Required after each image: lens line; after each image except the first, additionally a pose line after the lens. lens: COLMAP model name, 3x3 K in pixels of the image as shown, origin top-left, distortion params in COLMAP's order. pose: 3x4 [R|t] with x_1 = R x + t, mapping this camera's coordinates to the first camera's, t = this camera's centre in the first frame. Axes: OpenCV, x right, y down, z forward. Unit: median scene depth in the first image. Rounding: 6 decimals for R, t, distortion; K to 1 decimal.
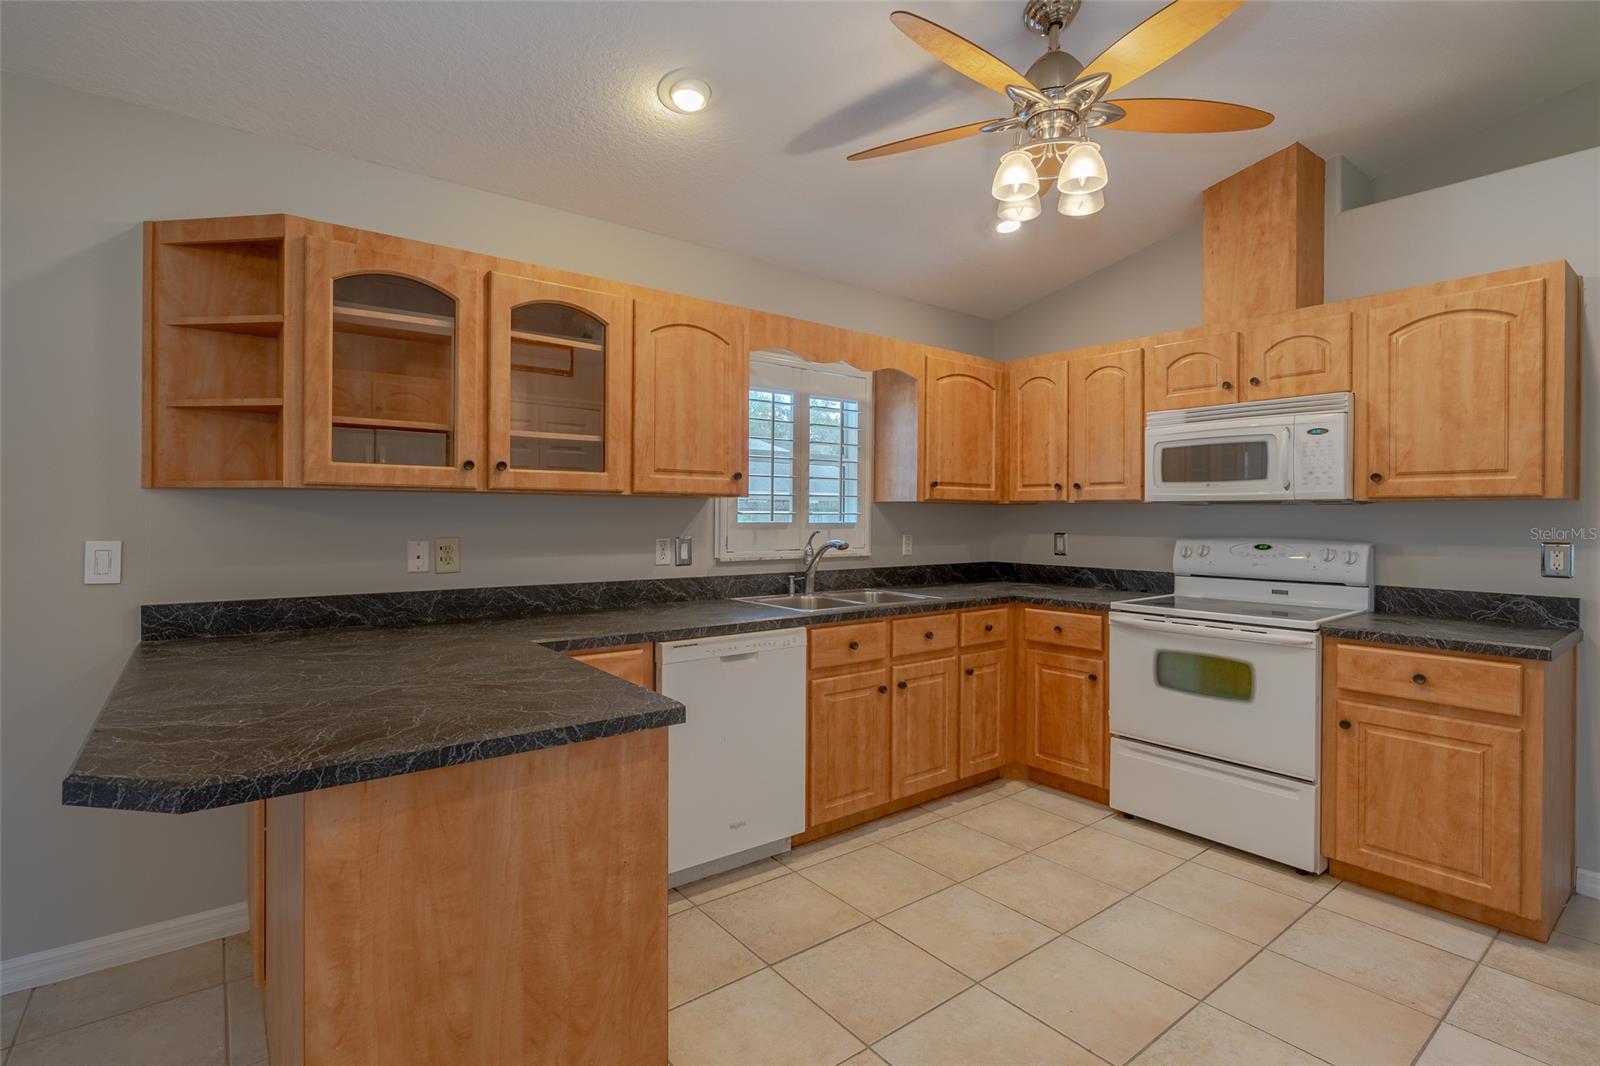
lens RADIAL K [[745.9, 0, 780.2], [0, 745.9, 522.4], [0, 0, 1]] dist [-0.007630, -0.000004]
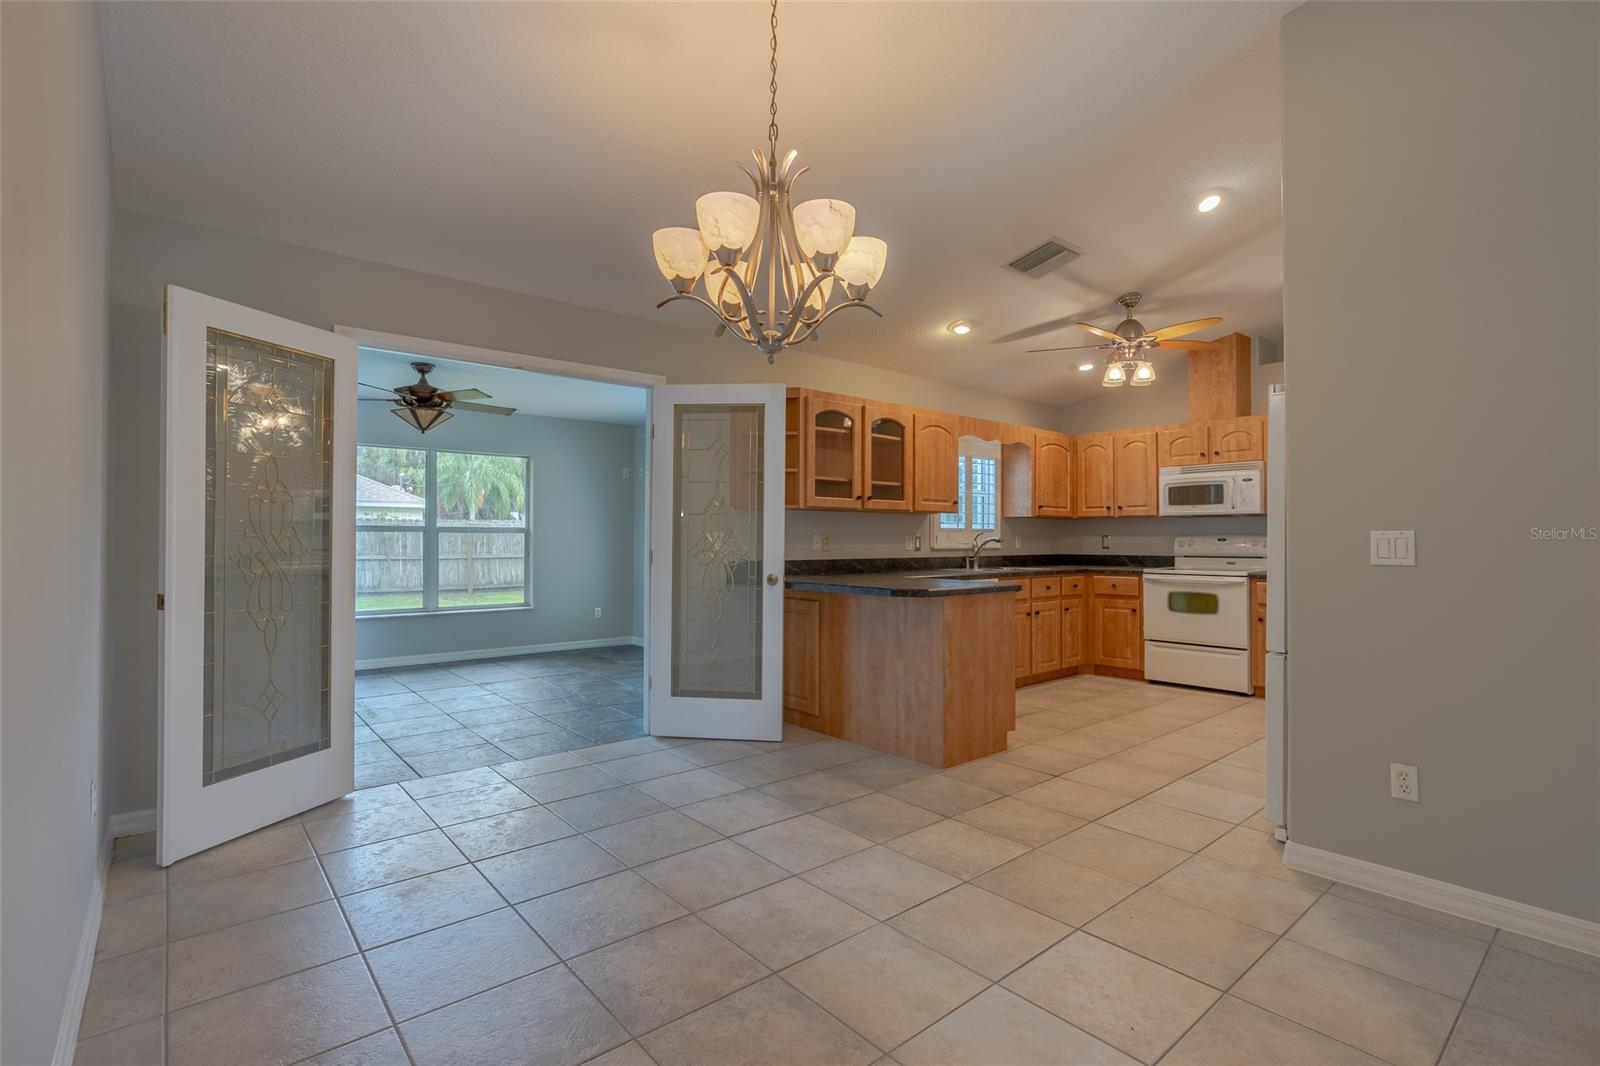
lens RADIAL K [[734.4, 0, 800.0], [0, 734.4, 533.0], [0, 0, 1]] dist [-0.001675, 0.000187]
pose [[0.998786, -0.003496, 0.049129, -0.515231], [0.004381, 0.999830, -0.017928, 0.045574], [-0.049058, 0.018122, 0.998632, -0.813251]]
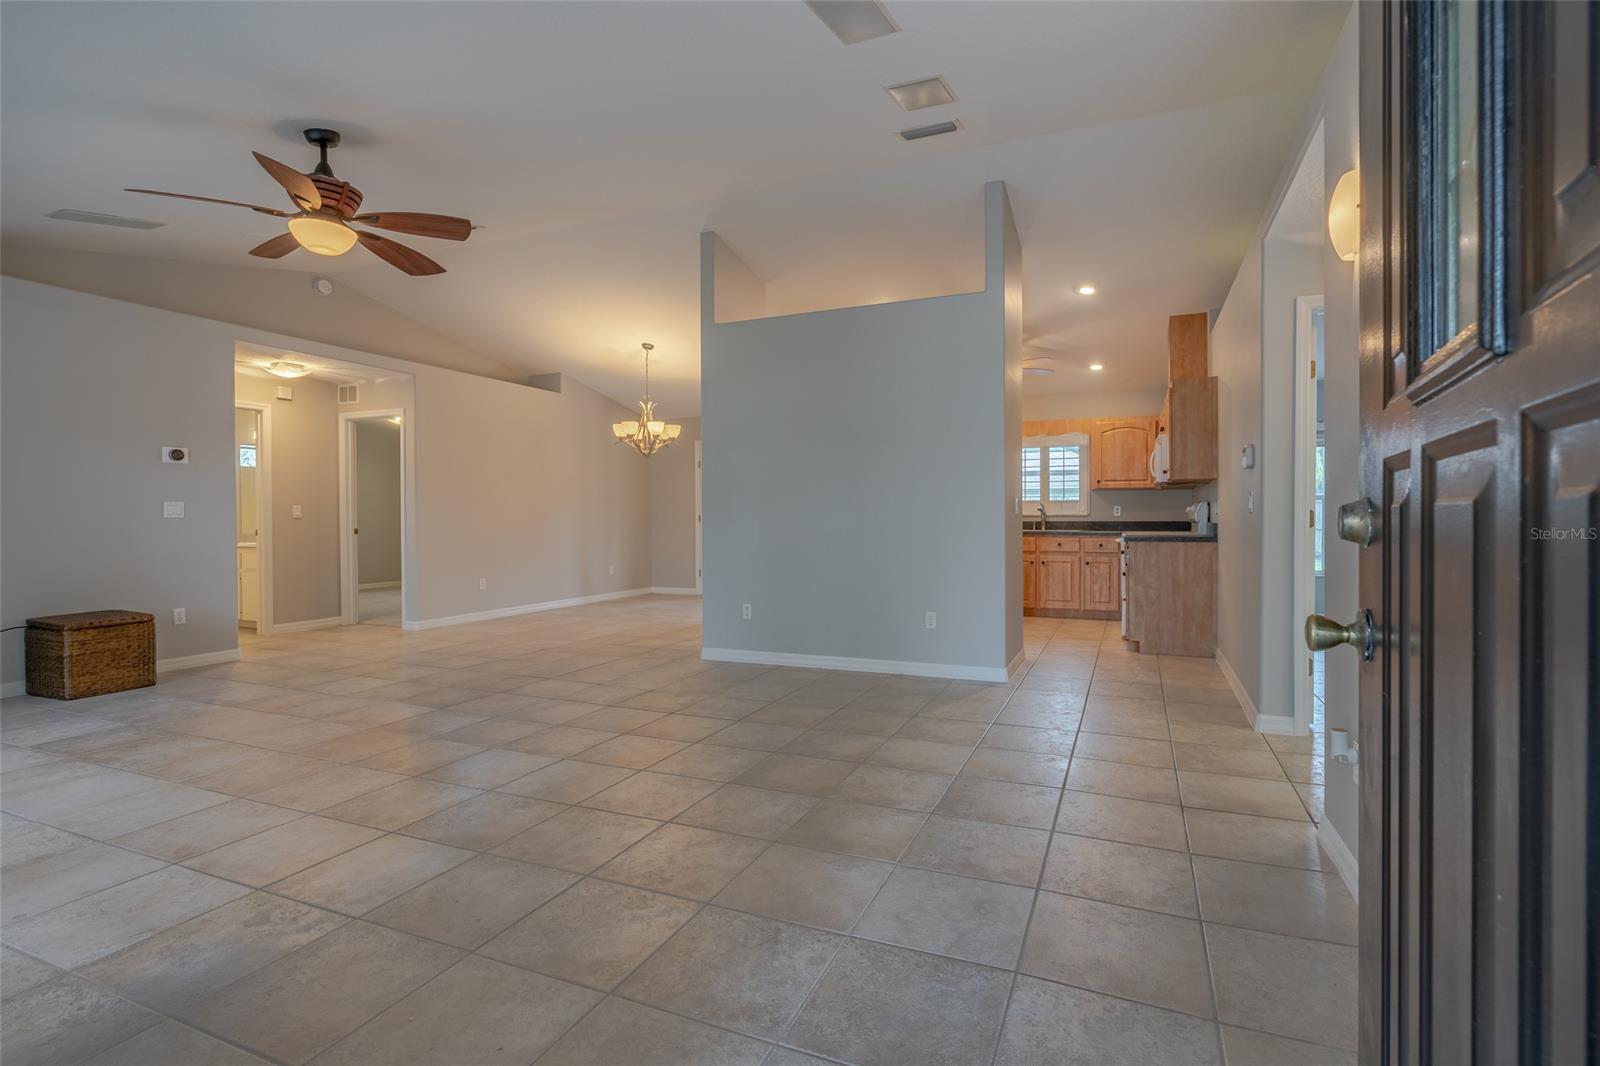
lens RADIAL K [[719.3, 0, 828.3], [0, 719.3, 529.6], [0, 0, 1]] dist [-0.000359, 0.000214]
pose [[0.507903, 0.005919, -0.861394, 1.848714], [-0.001767, 0.999981, 0.005830, 0.090227], [0.861412, -0.001439, 0.507904, -0.846301]]
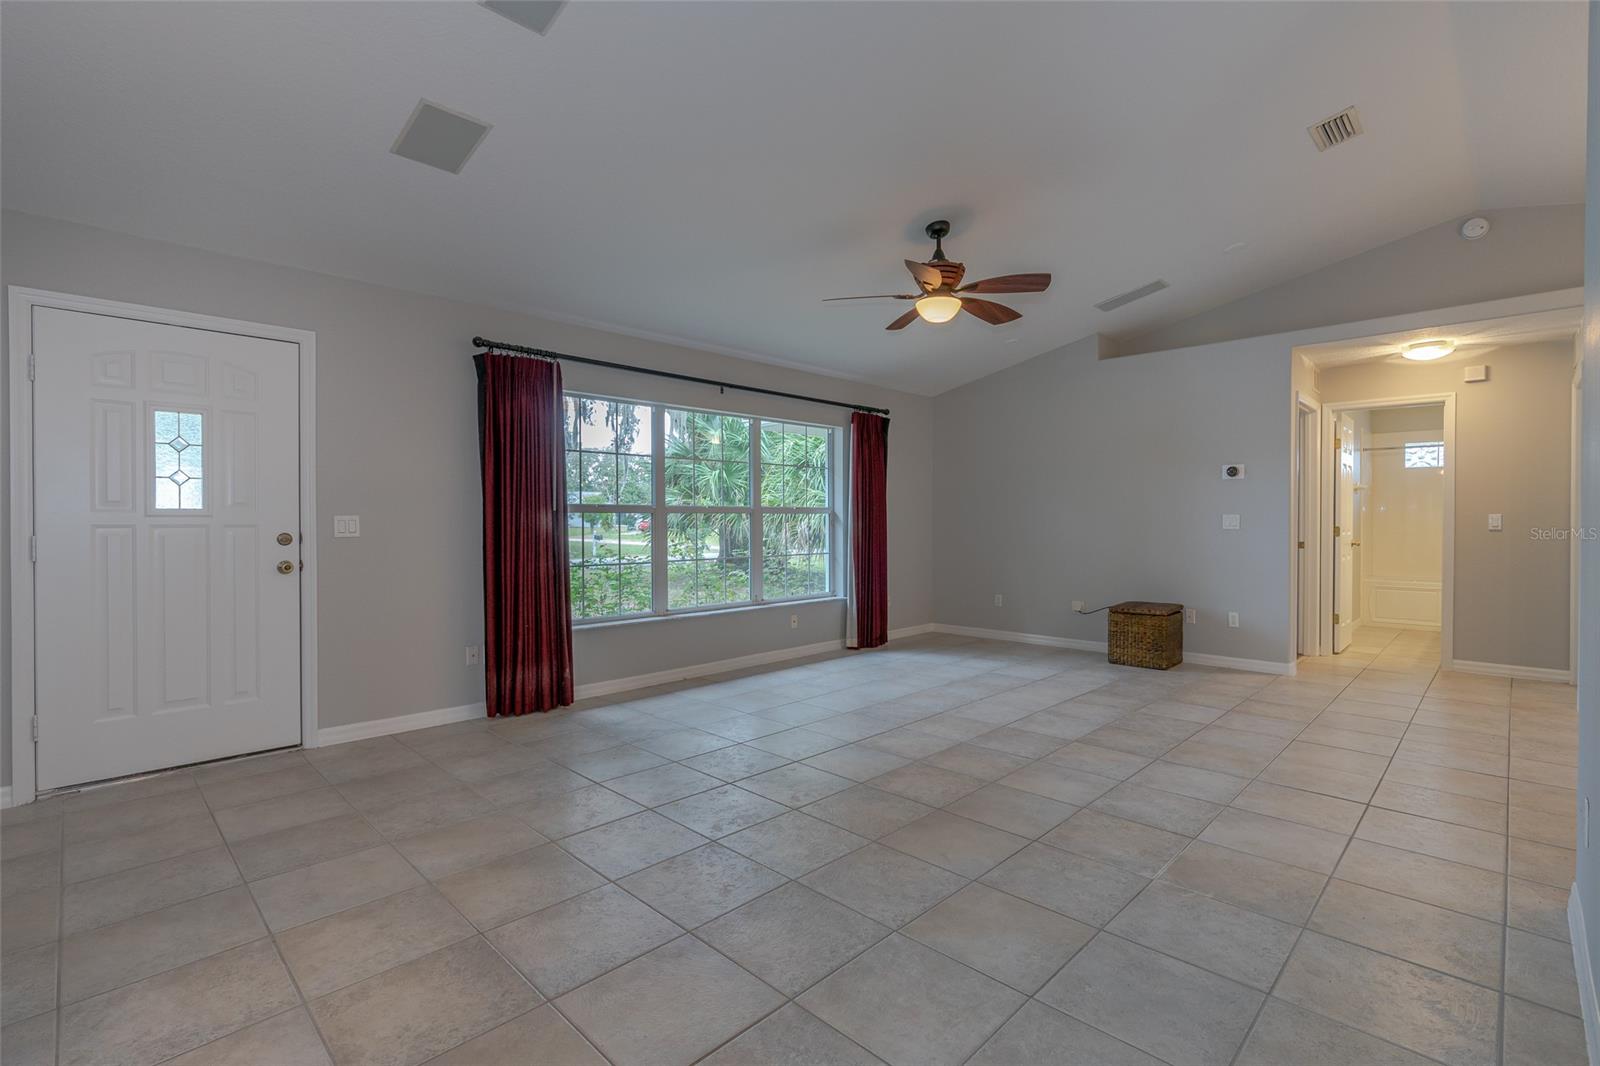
lens RADIAL K [[734.4, 0, 800.0], [0, 734.4, 533.0], [0, 0, 1]] dist [-0.001675, 0.000187]
pose [[-0.989383, -0.003097, -0.145302, 1.043193], [-0.007033, 0.999622, 0.026580, 0.045718], [0.145164, 0.027320, -0.989030, 0.310517]]
